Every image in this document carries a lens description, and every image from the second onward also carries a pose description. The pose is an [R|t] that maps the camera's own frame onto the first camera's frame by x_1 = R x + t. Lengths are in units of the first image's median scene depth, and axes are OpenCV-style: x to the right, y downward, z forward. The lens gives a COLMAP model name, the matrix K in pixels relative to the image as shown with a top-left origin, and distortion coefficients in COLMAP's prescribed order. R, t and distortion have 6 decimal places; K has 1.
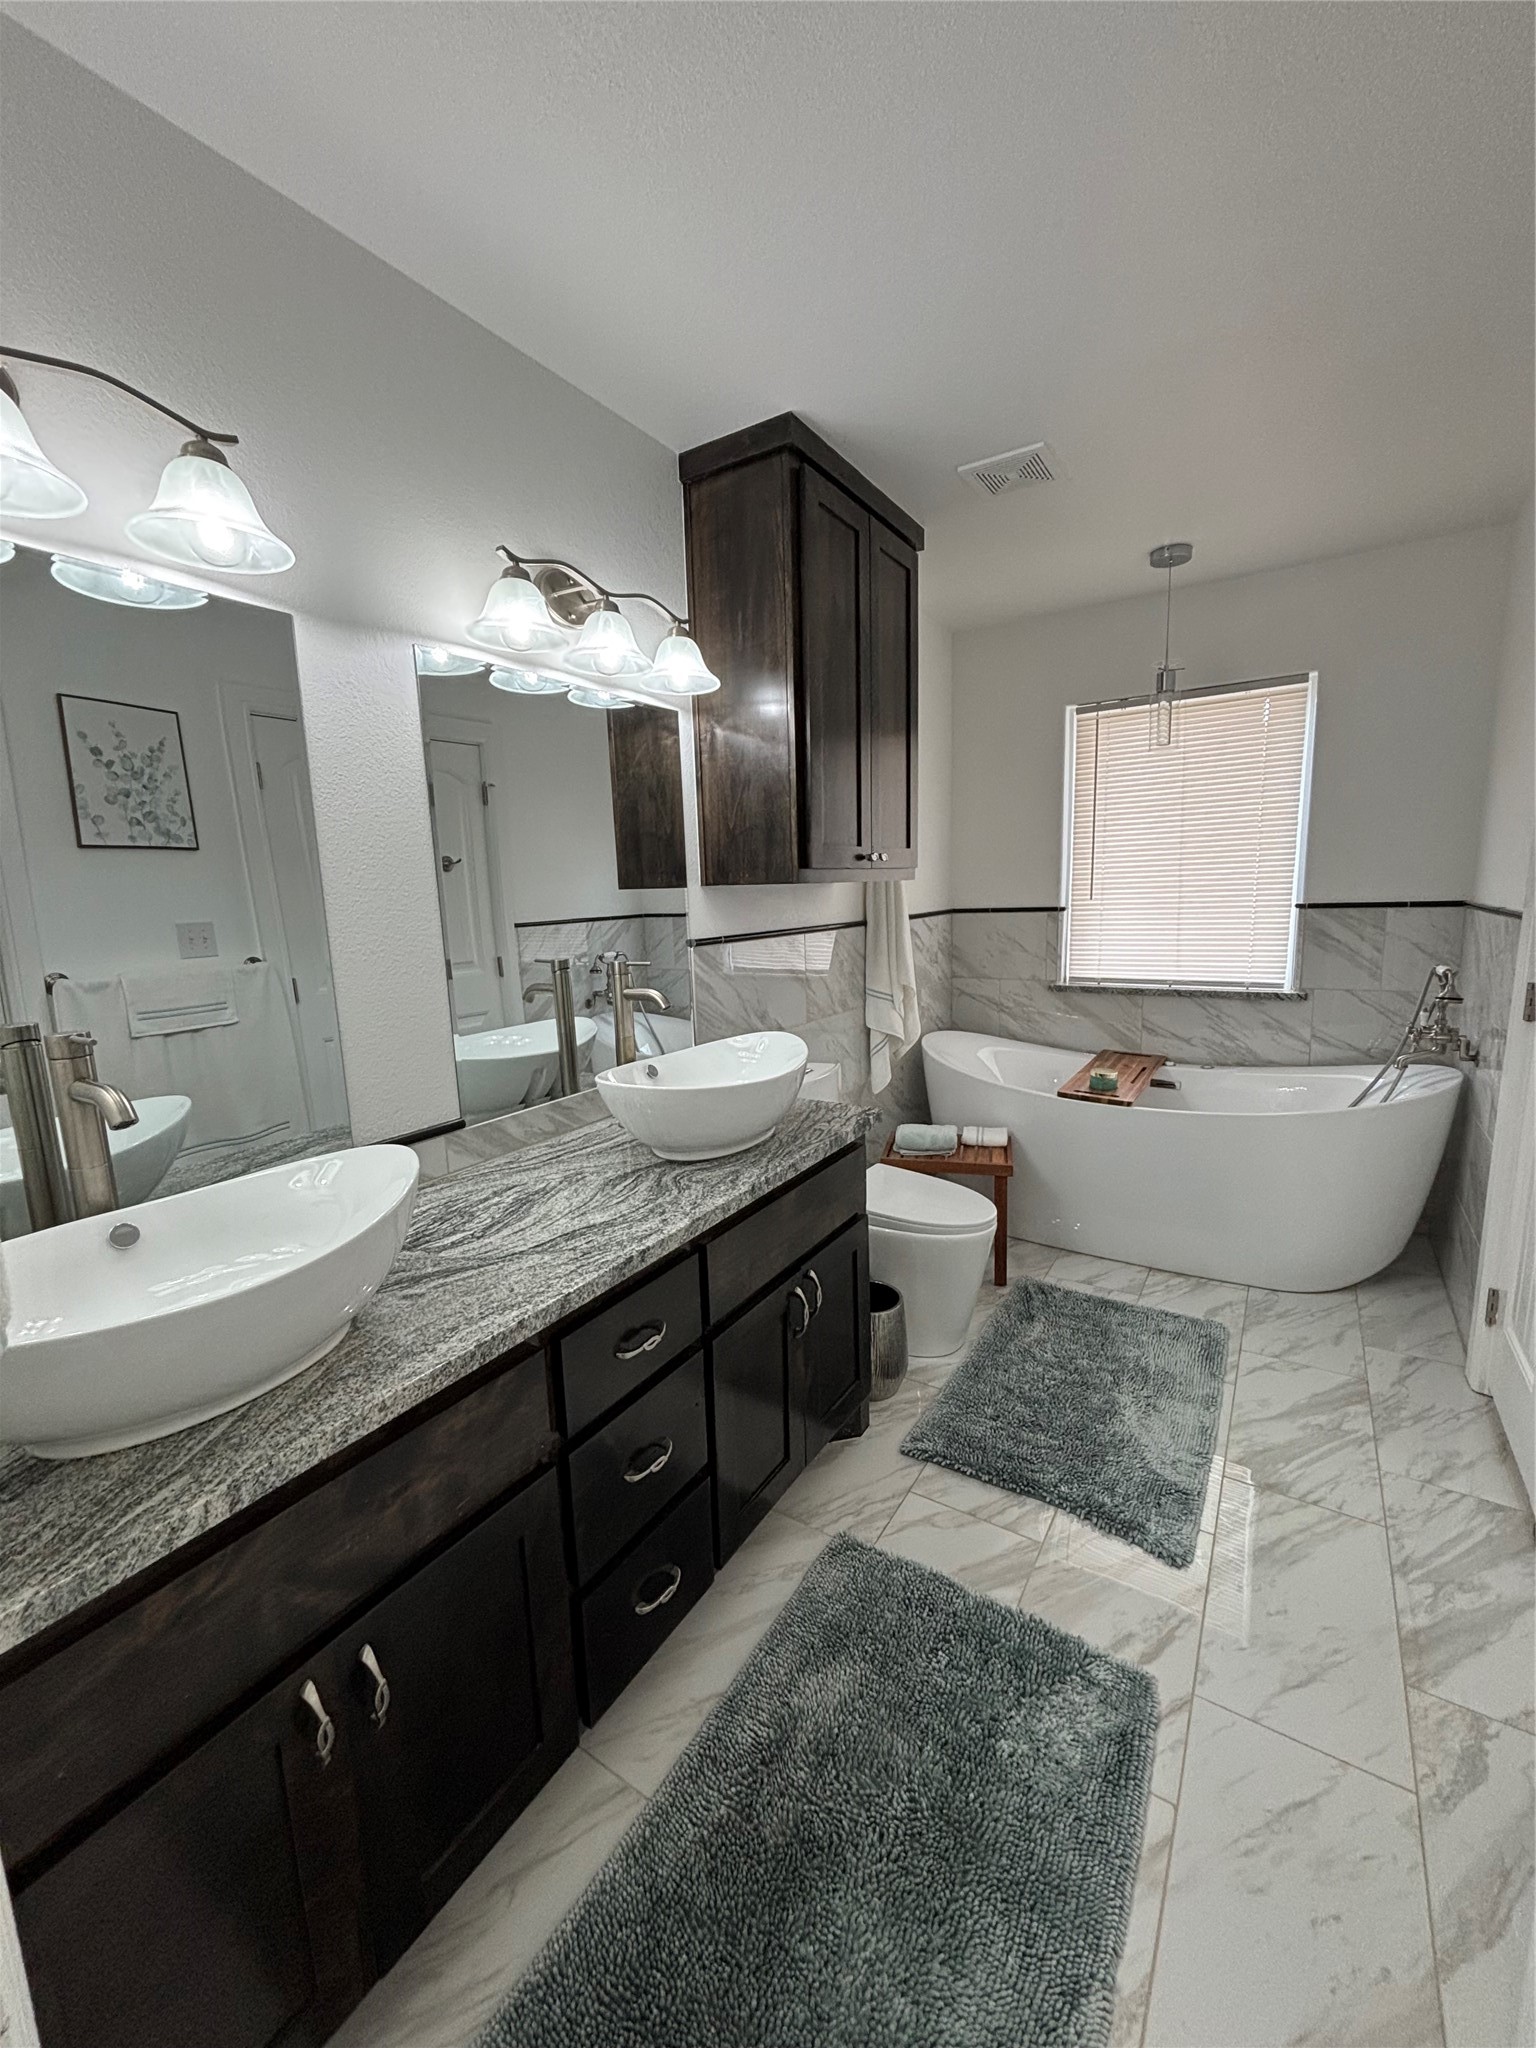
lens RADIAL K [[830.5, 0, 768.0], [0, 830.5, 1024.0], [0, 0, 1]] dist [0.001531, -0.000291]
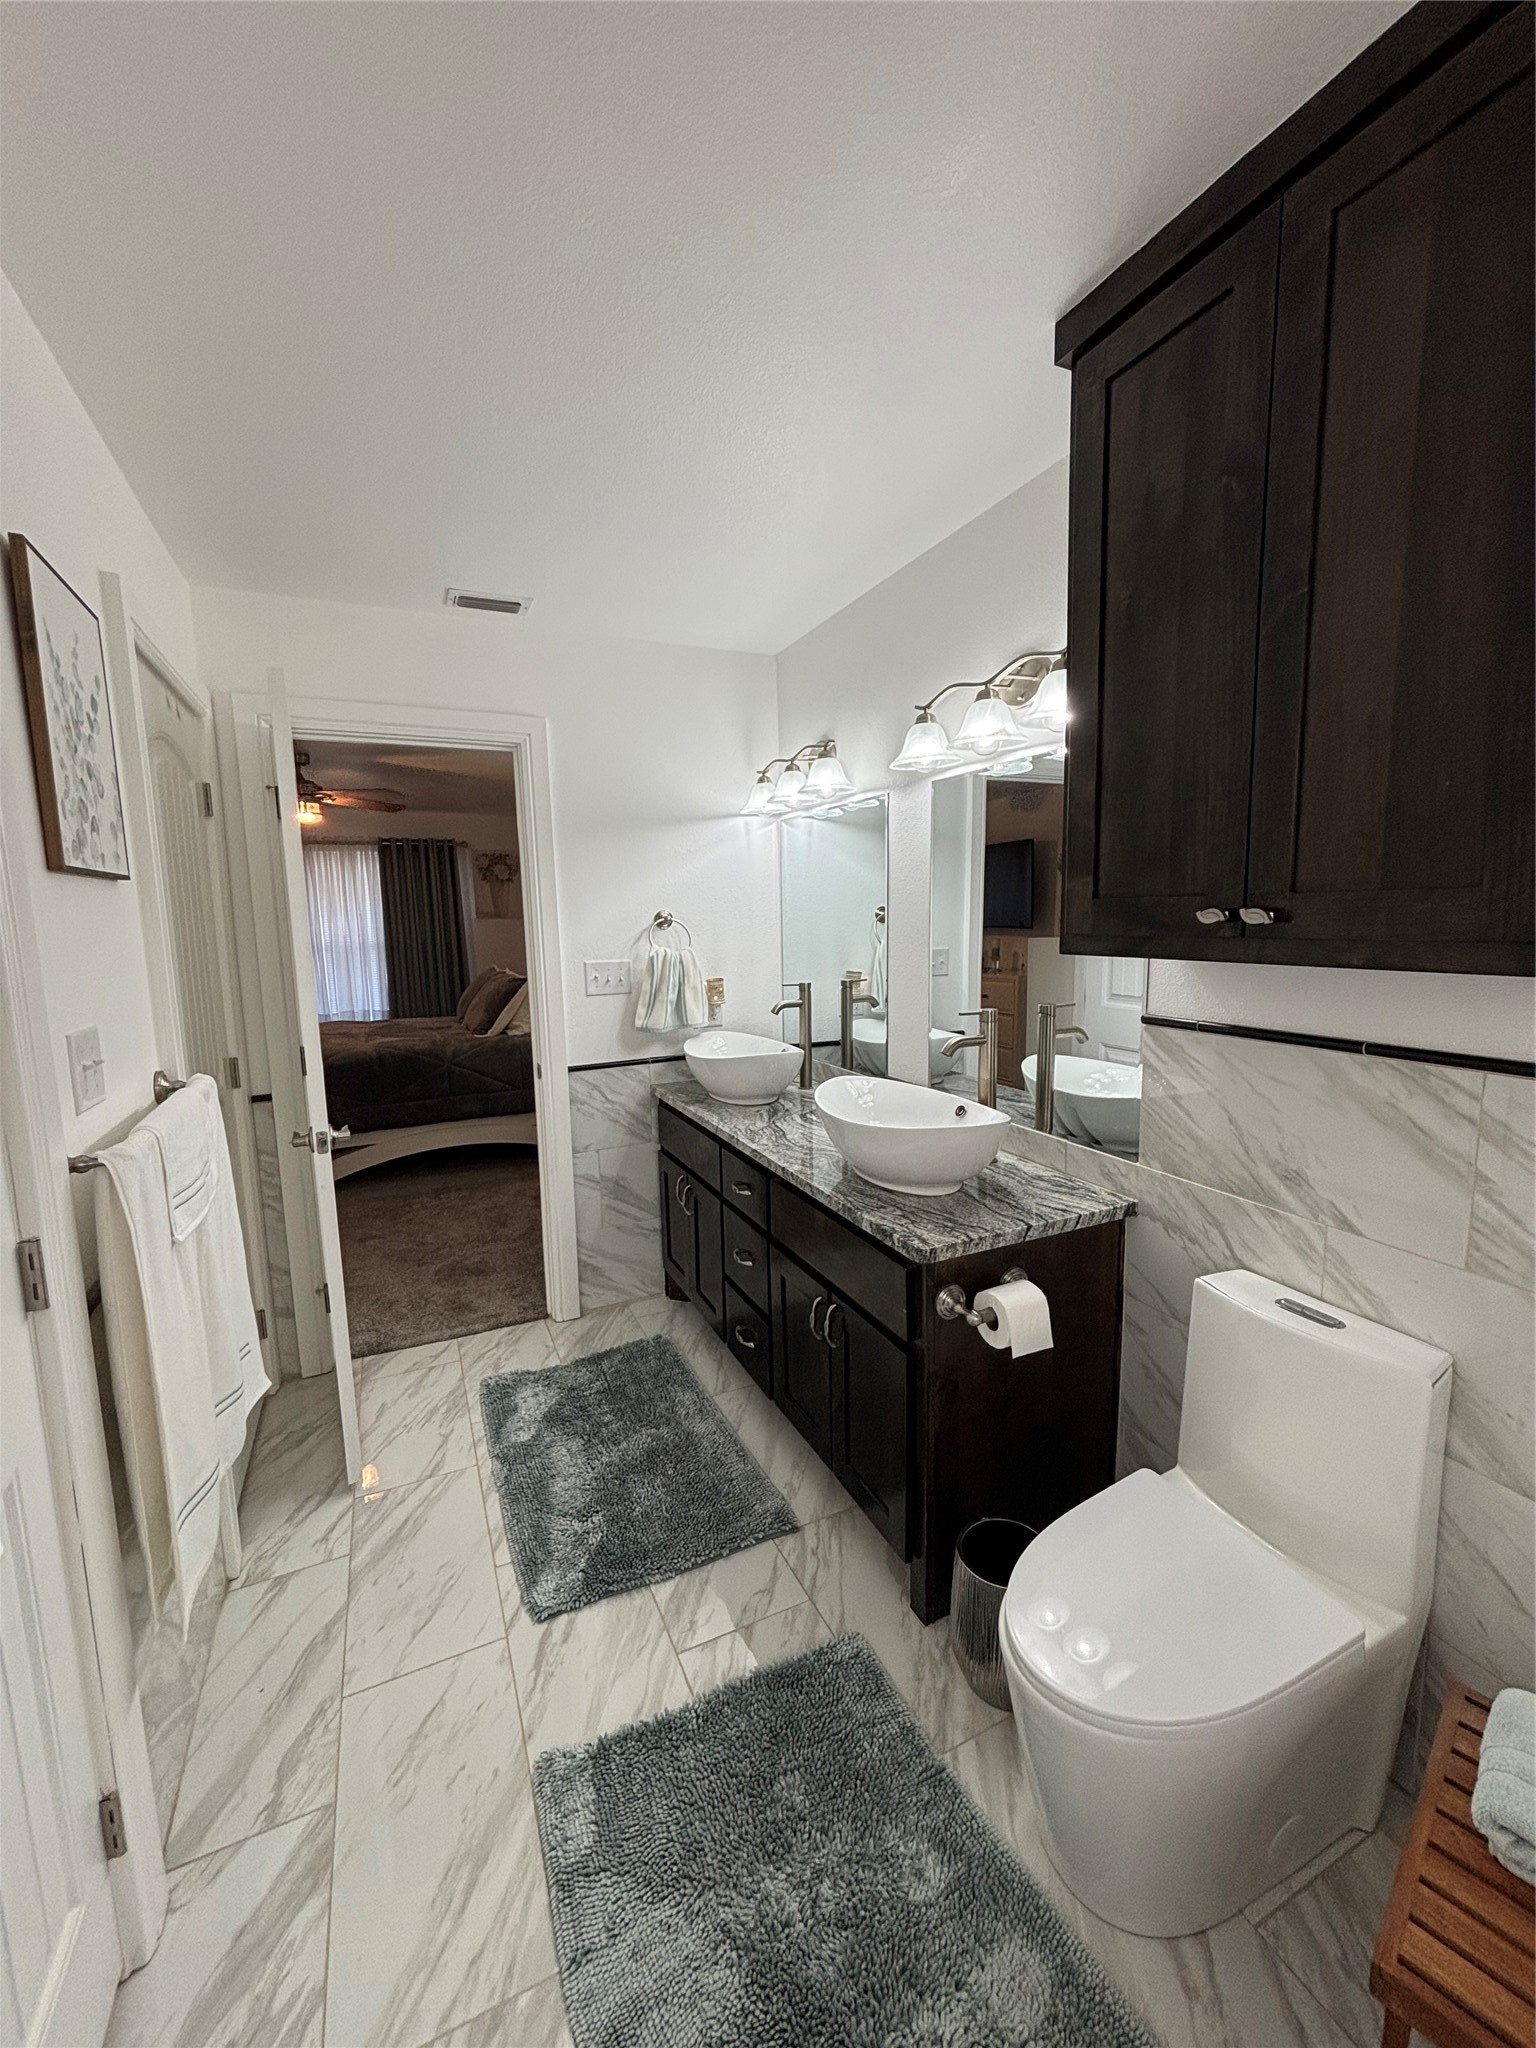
lens RADIAL K [[830.5, 0, 768.0], [0, 830.5, 1024.0], [0, 0, 1]] dist [0.001531, -0.000291]
pose [[-0.536245, 0.160251, -0.828710, 1.073783], [-0.098811, 0.963142, 0.250186, -0.364866], [0.838259, 0.216047, -0.500646, 1.593256]]
